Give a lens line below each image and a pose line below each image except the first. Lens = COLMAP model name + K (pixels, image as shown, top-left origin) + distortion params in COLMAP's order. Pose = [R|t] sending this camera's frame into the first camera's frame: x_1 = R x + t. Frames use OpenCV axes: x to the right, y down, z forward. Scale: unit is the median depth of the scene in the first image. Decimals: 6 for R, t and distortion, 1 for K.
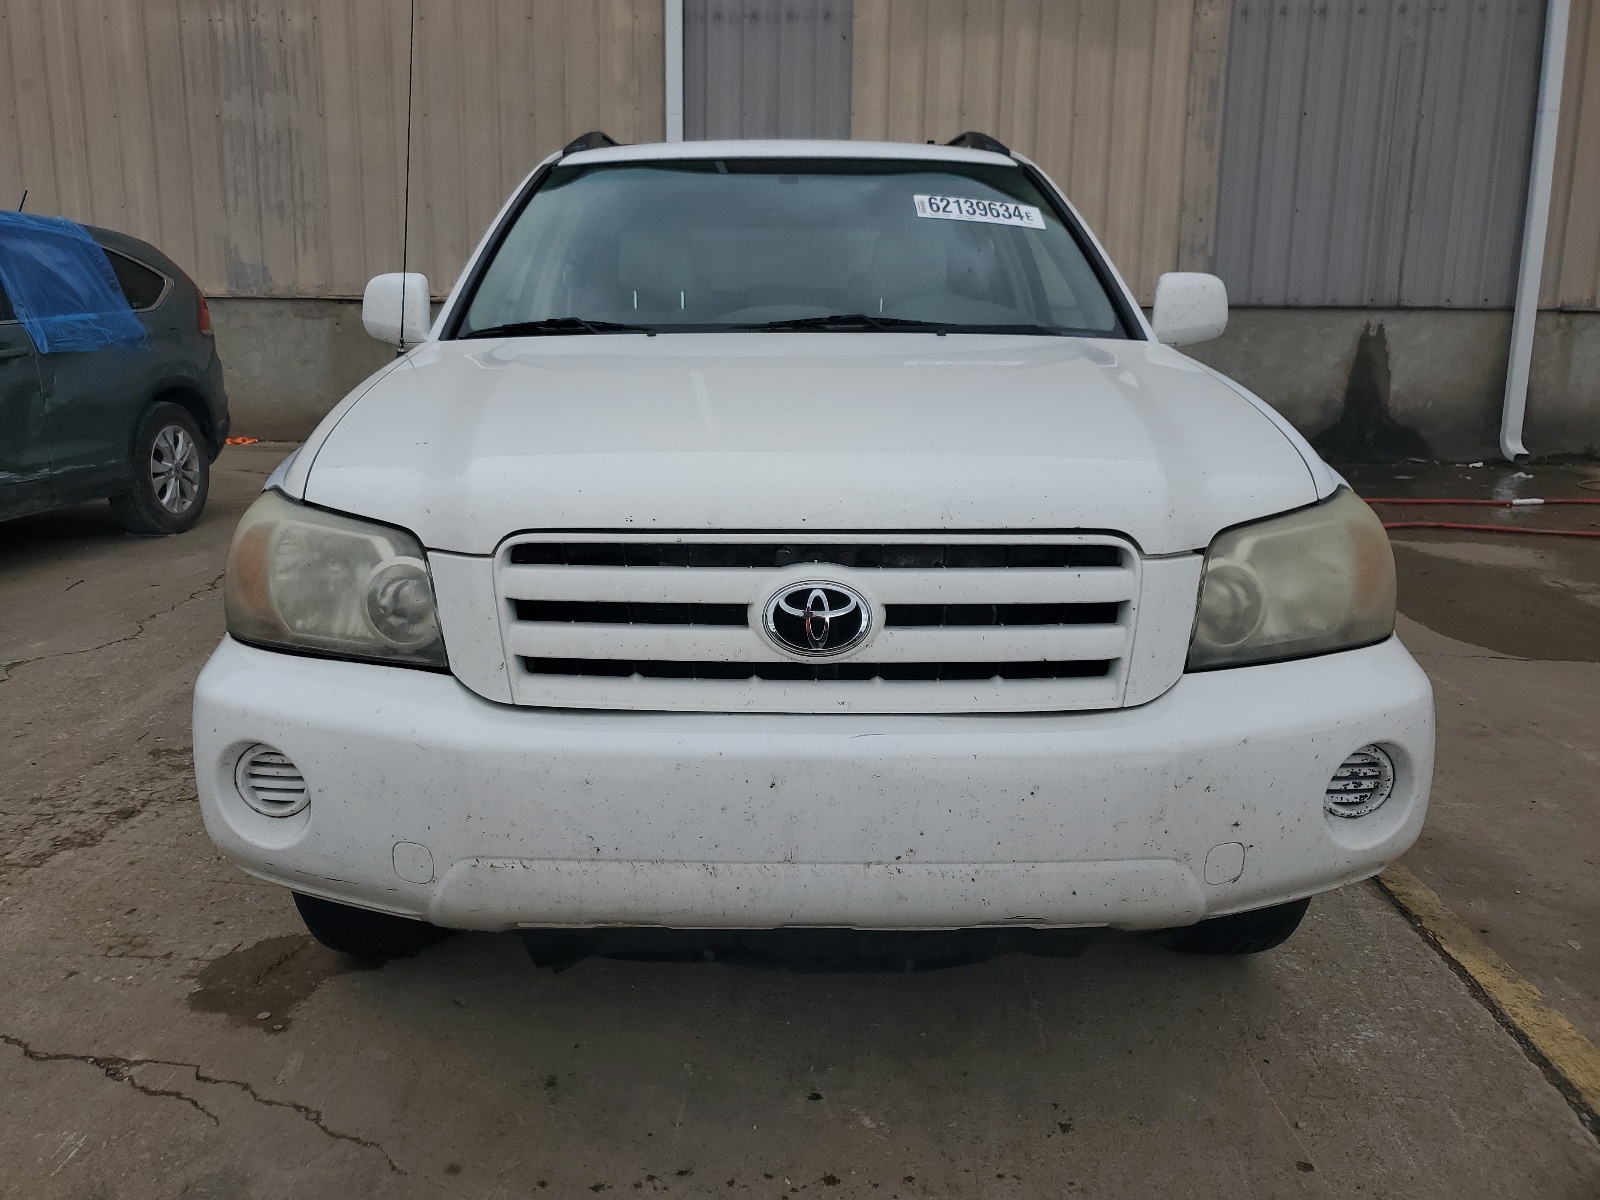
lens RADIAL K [[1273.4, 0, 798.0], [0, 1273.4, 601.6], [0, 0, 1]] dist [0.009847, 0.021842]
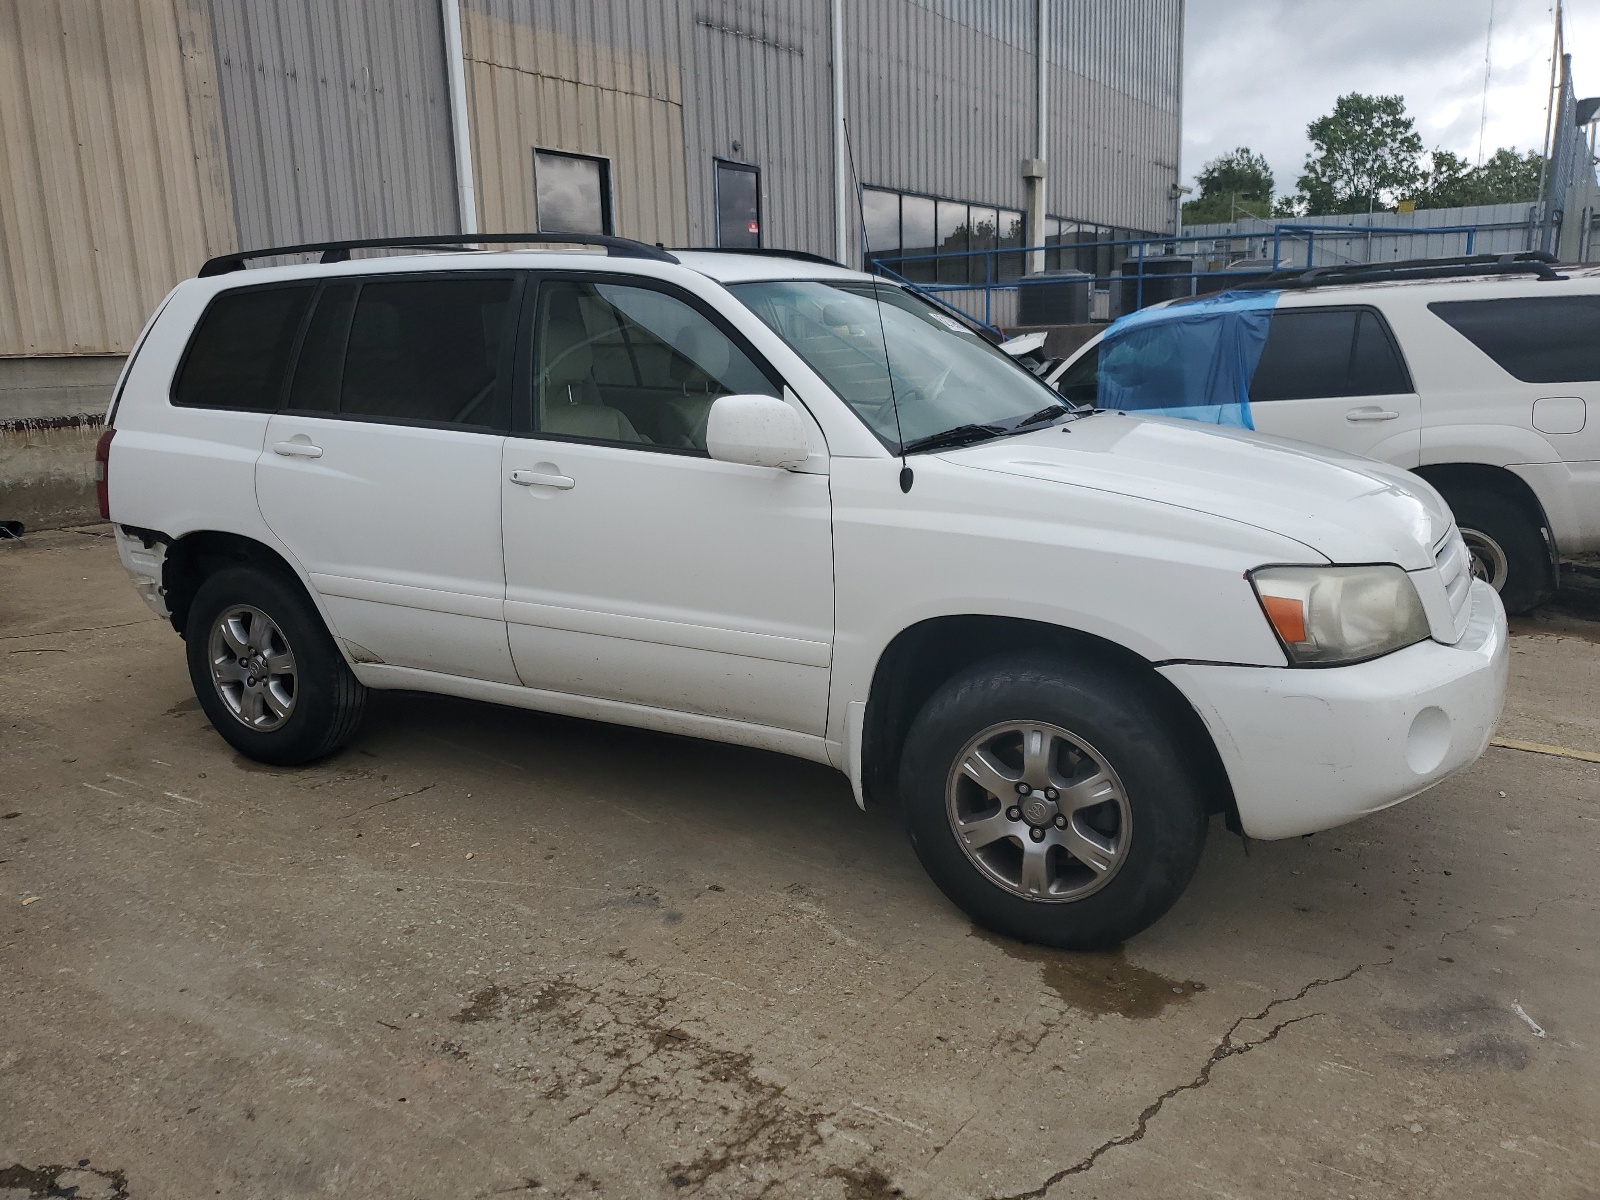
lens RADIAL K [[1273.4, 0, 797.5], [0, 1273.4, 596.5], [0, 0, 1]] dist [0.009847, 0.021842]
pose [[0.473936, -0.199767, 0.857600, -1.171285], [0.207075, 0.971898, 0.111955, -0.204526], [-0.855864, 0.124528, 0.501985, 0.459173]]
